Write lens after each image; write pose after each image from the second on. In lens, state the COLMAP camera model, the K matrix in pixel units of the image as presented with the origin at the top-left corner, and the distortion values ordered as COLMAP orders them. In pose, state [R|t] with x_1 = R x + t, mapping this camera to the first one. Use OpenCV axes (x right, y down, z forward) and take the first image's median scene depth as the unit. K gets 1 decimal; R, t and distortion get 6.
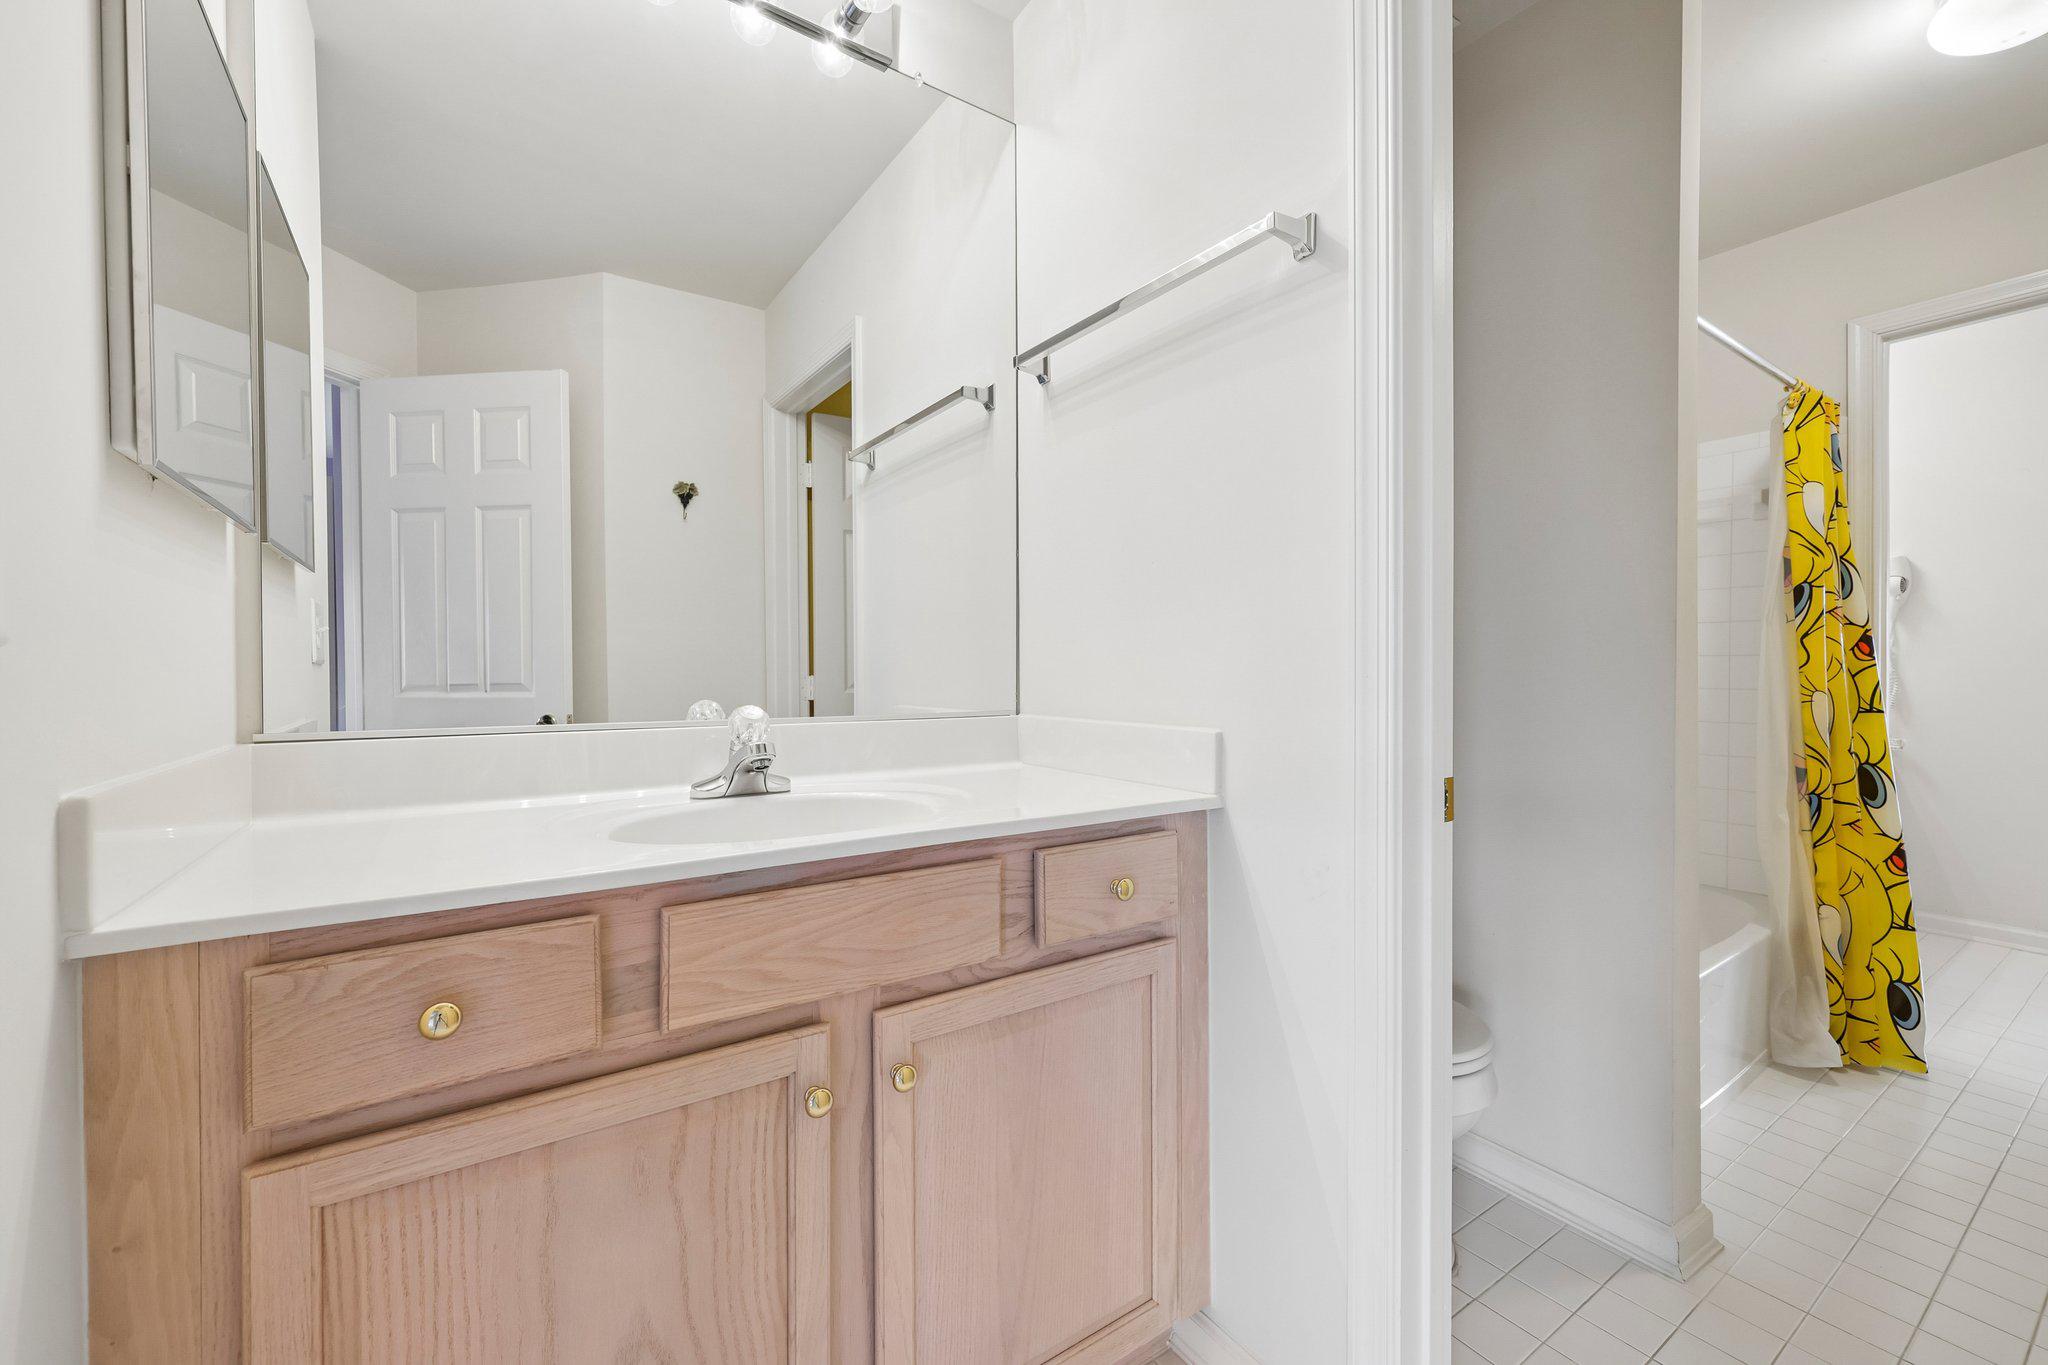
lens RADIAL K [[823.9, 0, 1024.0], [0, 823.9, 682.5], [0, 0, 1]] dist [0.000460, 0.000073]
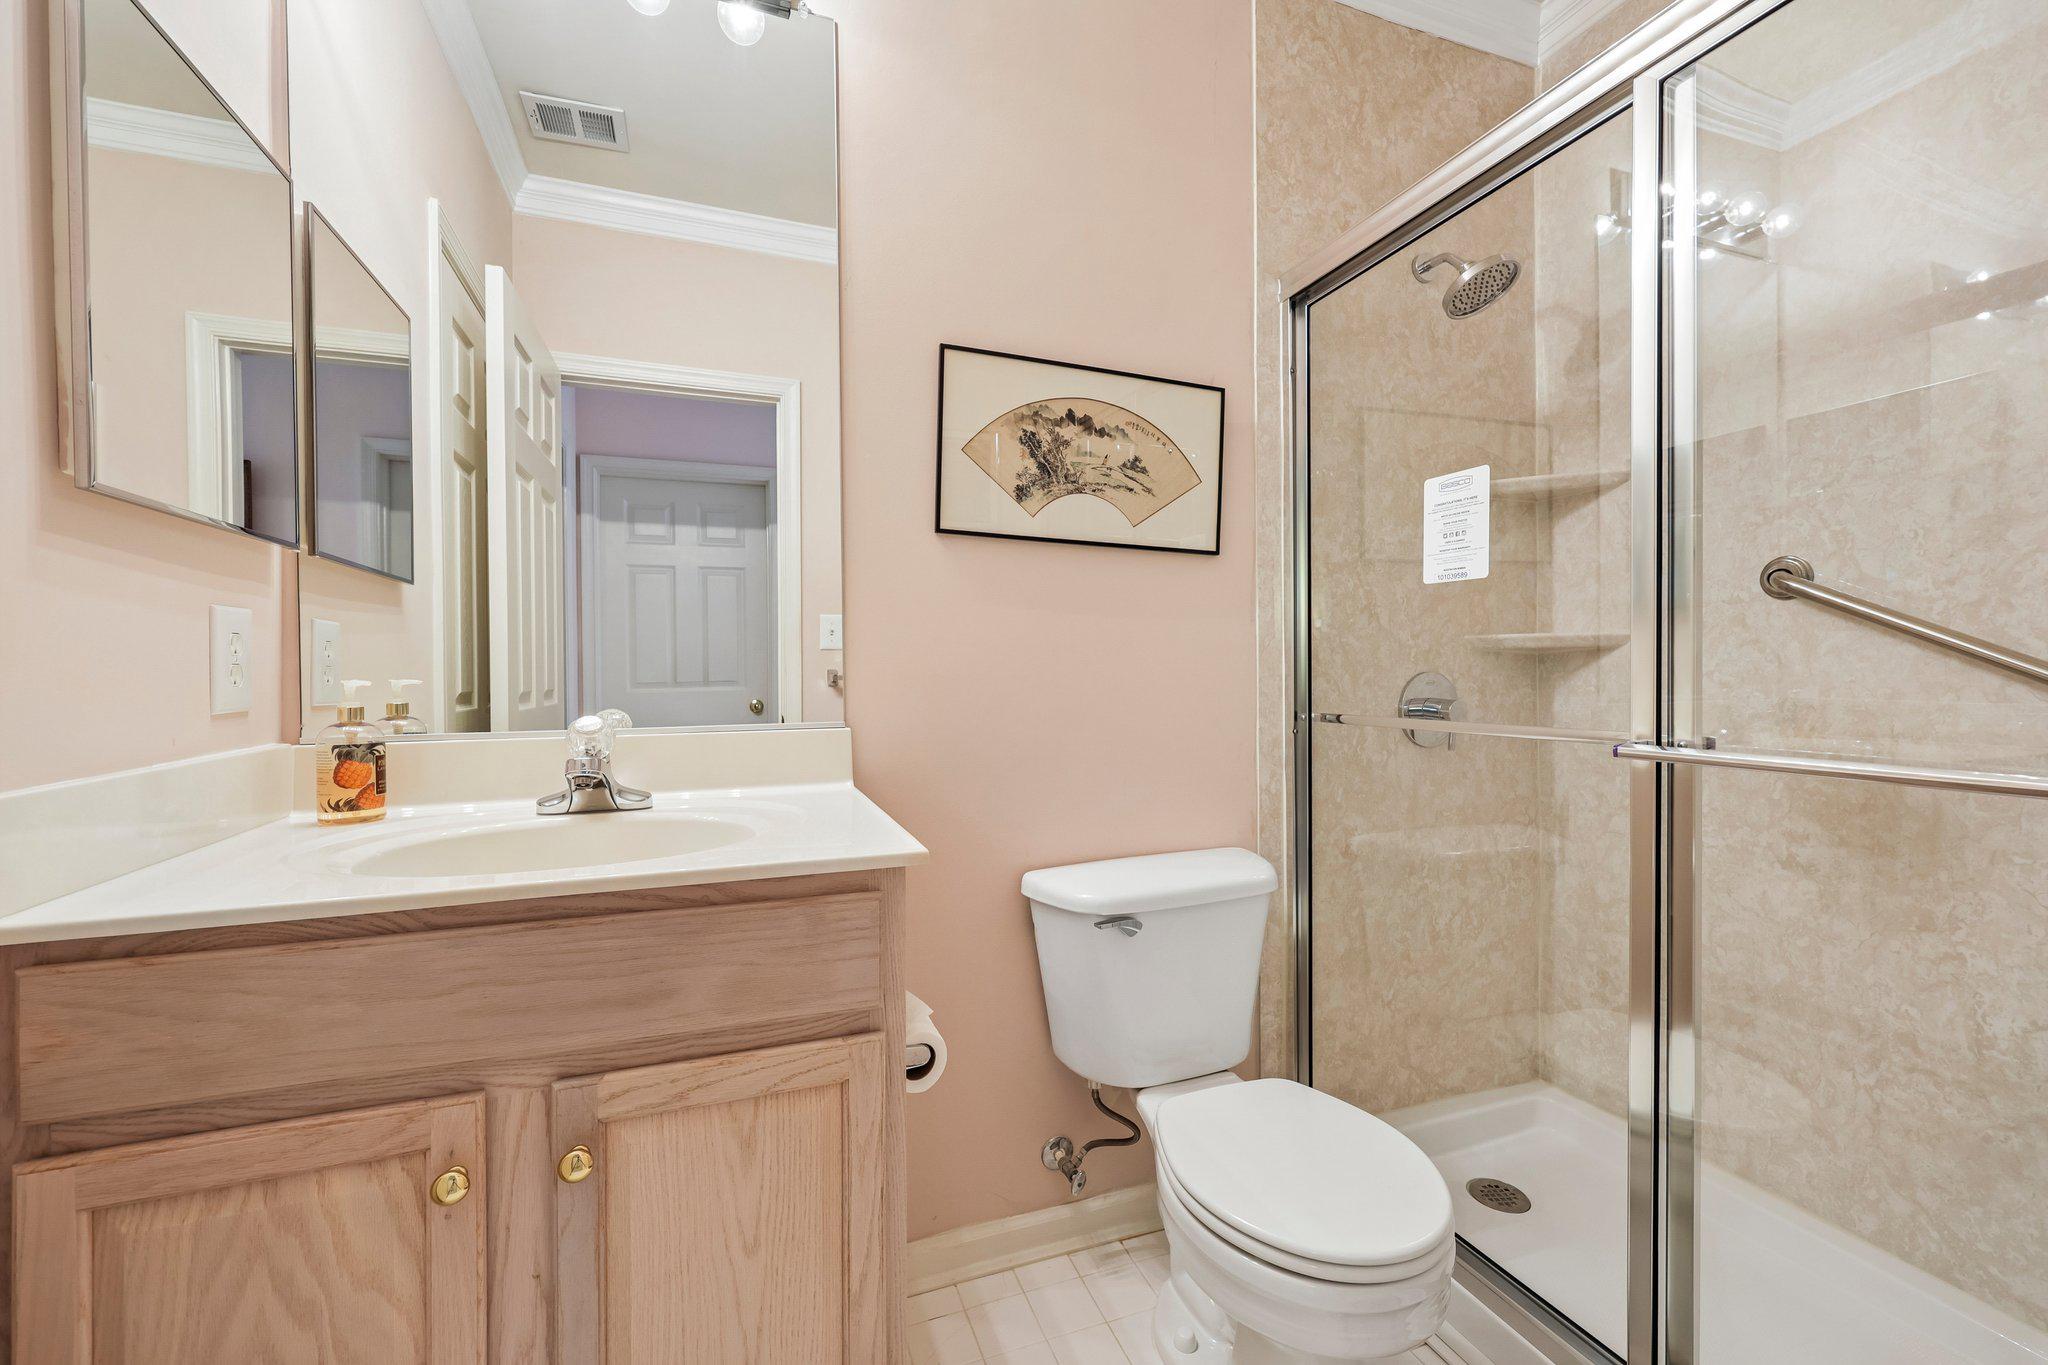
lens RADIAL K [[816.4, 0, 1024.7], [0, 816.4, 677.4], [0, 0, 1]] dist [-0.000155, -0.000030]
pose [[0.966656, -0.001765, -0.256074, 0.386199], [0.000930, 0.999994, -0.003384, -0.013633], [0.256078, 0.003033, 0.966651, 0.229572]]
